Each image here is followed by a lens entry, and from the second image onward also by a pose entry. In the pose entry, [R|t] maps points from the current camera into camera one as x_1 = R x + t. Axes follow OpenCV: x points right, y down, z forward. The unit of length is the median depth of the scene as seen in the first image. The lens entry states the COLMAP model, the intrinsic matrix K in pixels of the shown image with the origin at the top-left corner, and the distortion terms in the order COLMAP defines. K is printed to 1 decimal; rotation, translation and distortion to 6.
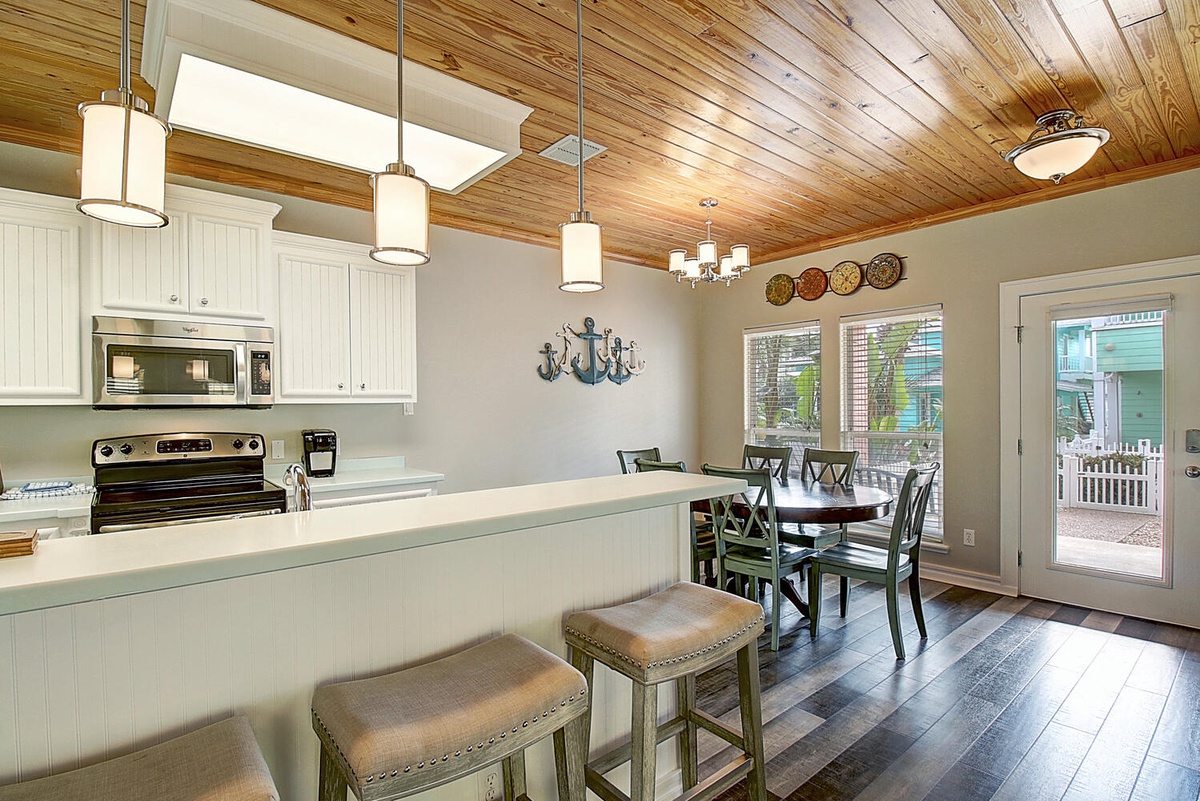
lens RADIAL K [[574.4, 0, 603.0], [0, 574.4, 411.7], [0, 0, 1]] dist [-0.017869, -0.000380]
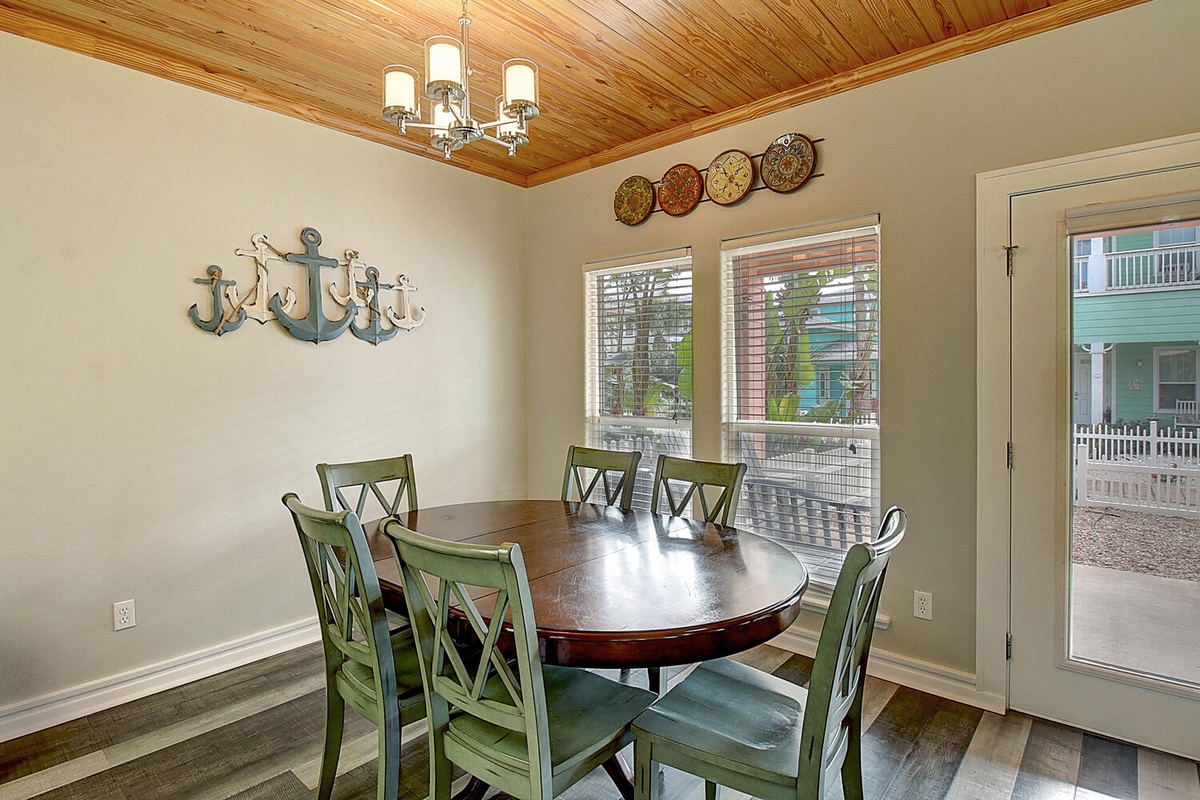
lens RADIAL K [[599.5, 0, 598.2], [0, 599.5, 379.9], [0, 0, 1]] dist [0.000610, -0.014804]
pose [[0.987666, 0.005942, 0.156464, 0.177372], [-0.004583, 0.999949, -0.009041, -0.005984], [-0.156510, 0.008213, 0.987642, 0.369485]]
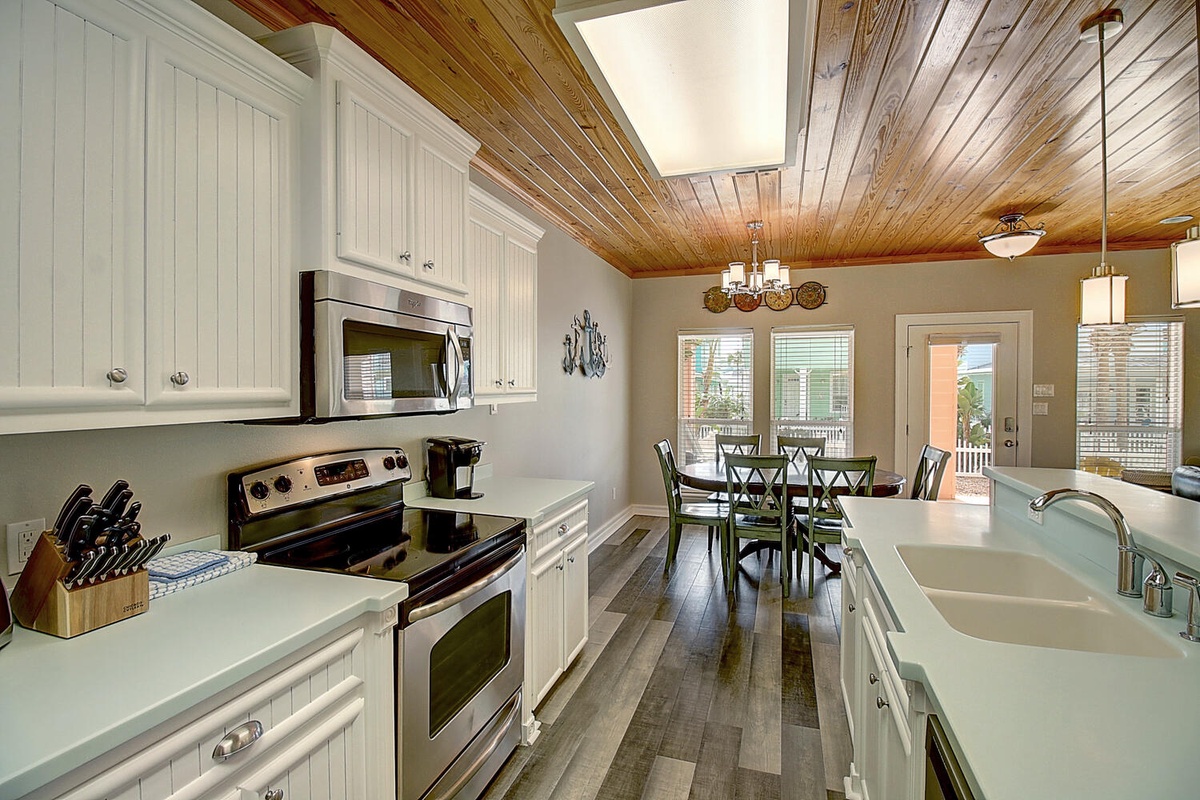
lens RADIAL K [[551.8, 0, 604.1], [0, 551.8, 392.8], [0, 0, 1]] dist [0.000708, -0.013087]
pose [[0.842876, 0.003231, 0.538098, -0.532924], [-0.001912, 0.999994, -0.003010, -0.020094], [-0.538104, 0.001508, 0.842877, 0.186997]]
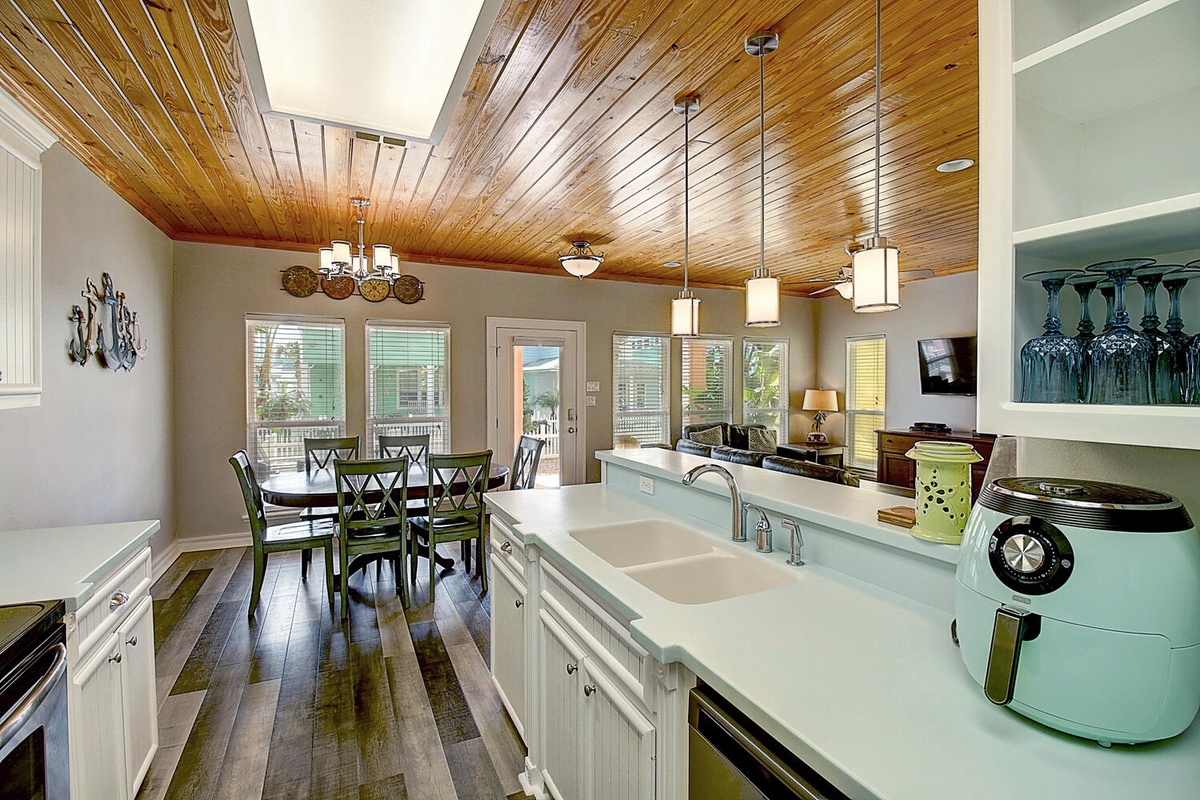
lens RADIAL K [[551.8, 0, 604.1], [0, 551.8, 392.8], [0, 0, 1]] dist [0.000708, -0.013087]
pose [[0.237946, -0.006616, 0.971256, -0.541106], [0.007905, 0.999957, 0.004875, -0.020516], [-0.971246, 0.006518, 0.237988, 0.276557]]
